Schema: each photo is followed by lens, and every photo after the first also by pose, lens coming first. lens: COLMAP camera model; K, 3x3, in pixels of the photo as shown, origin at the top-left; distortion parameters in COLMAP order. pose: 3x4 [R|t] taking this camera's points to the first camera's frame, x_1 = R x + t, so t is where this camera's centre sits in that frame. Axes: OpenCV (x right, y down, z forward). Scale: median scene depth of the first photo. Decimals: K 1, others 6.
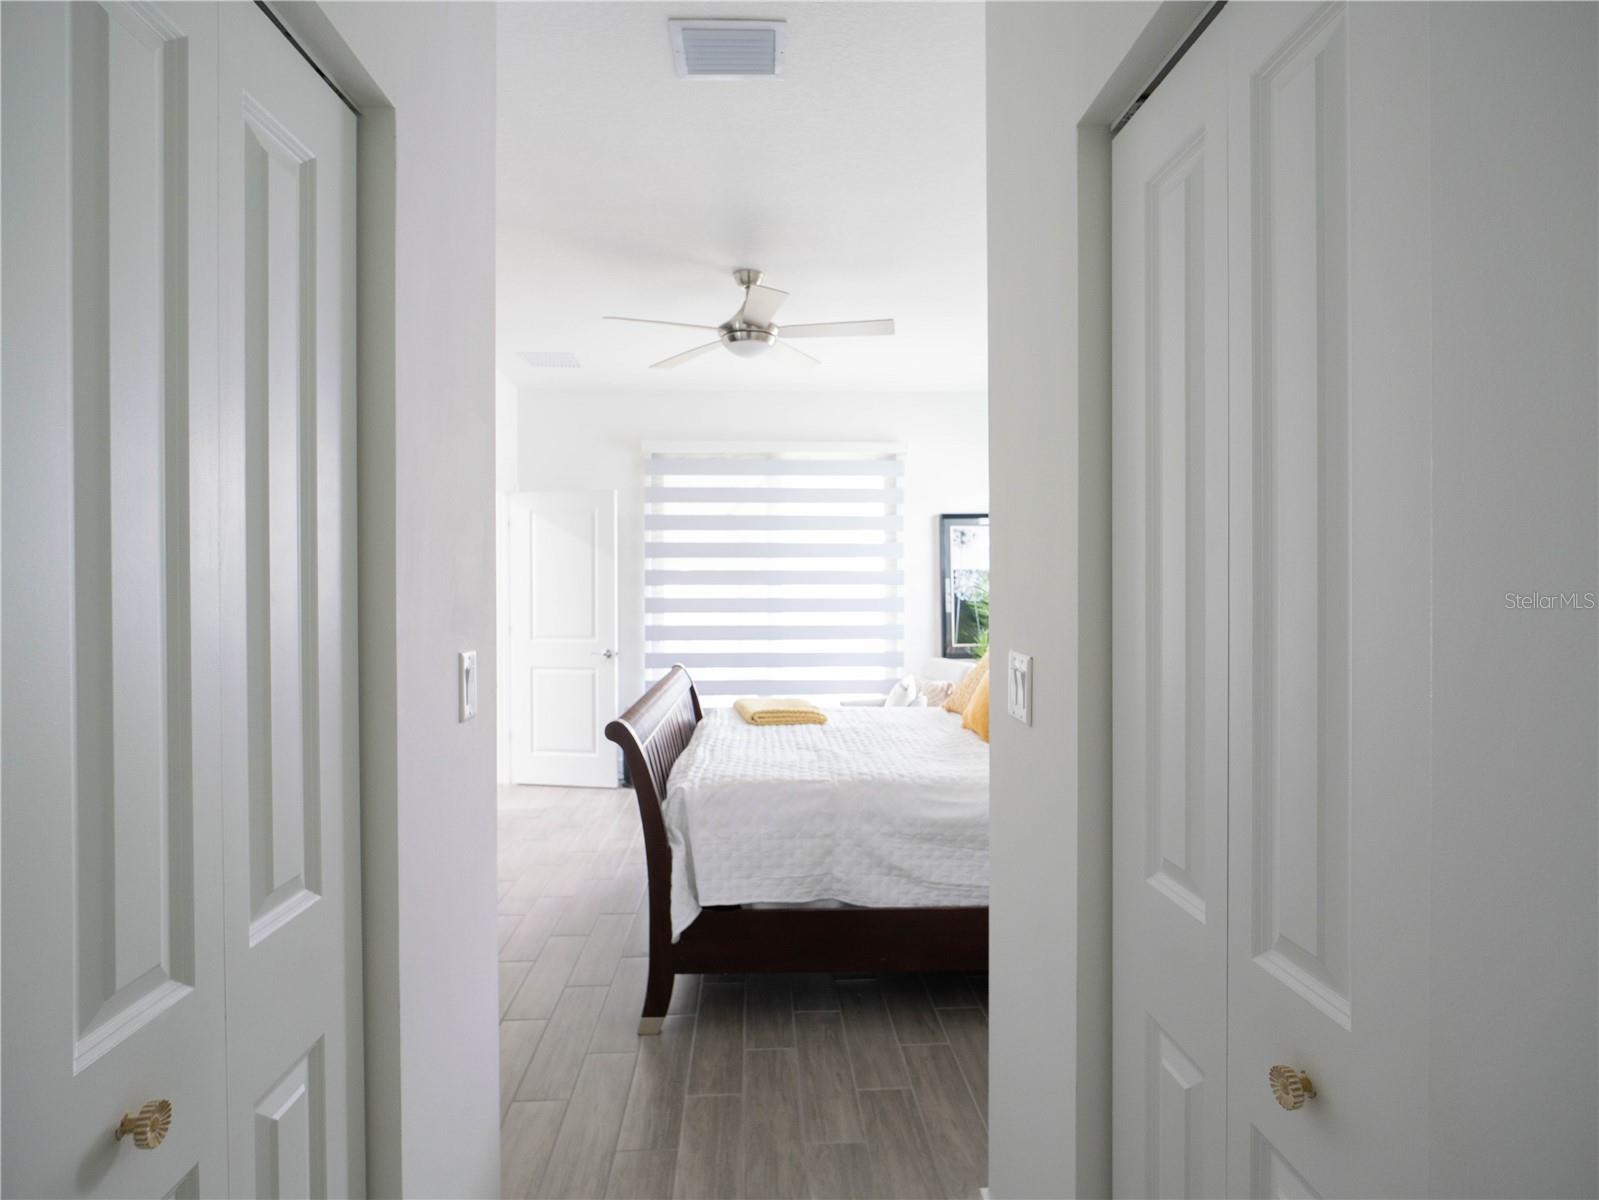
lens RADIAL K [[863.5, 0, 803.3], [0, 863.5, 594.2], [0, 0, 1]] dist [-0.001472, -0.001756]
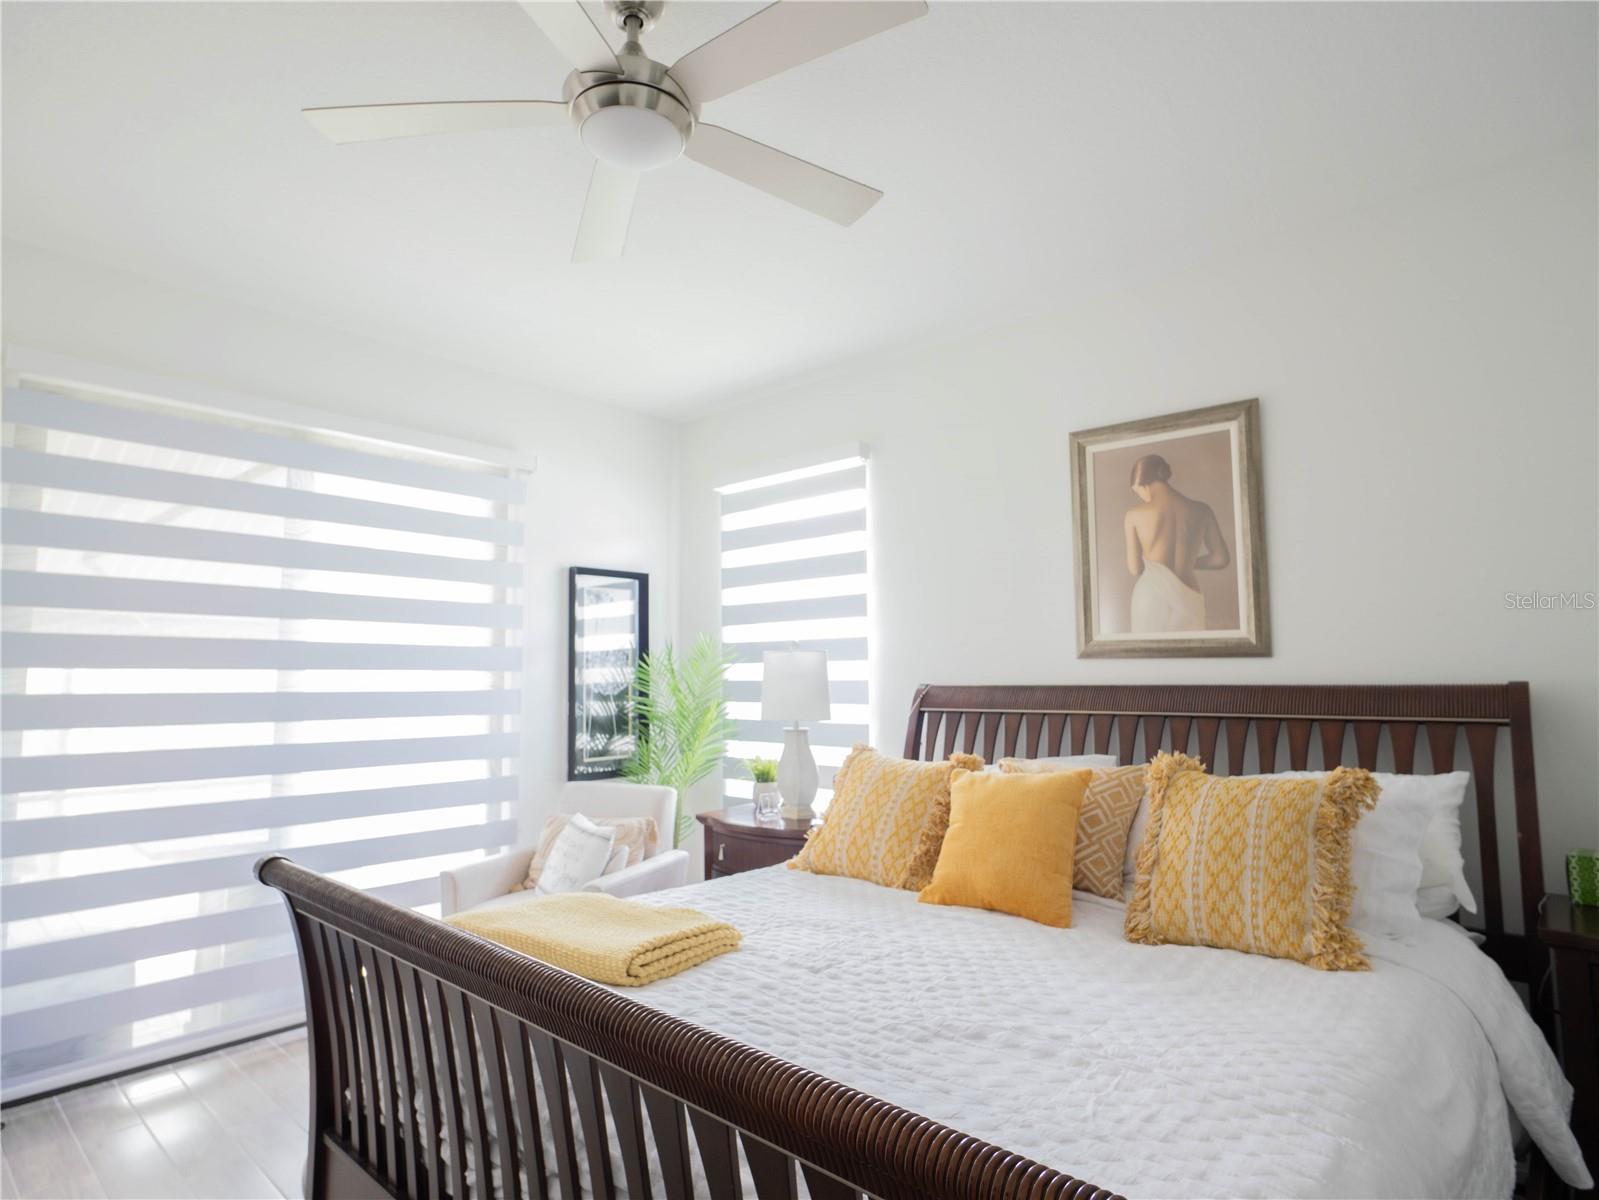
lens RADIAL K [[863.5, 0, 799.1], [0, 863.5, 587.5], [0, 0, 1]] dist [-0.001472, -0.001756]
pose [[0.705724, 0.072074, 0.704811, -0.192866], [0.015628, 0.992986, -0.117192, 0.006206], [-0.708314, 0.093720, 0.699648, 0.398628]]
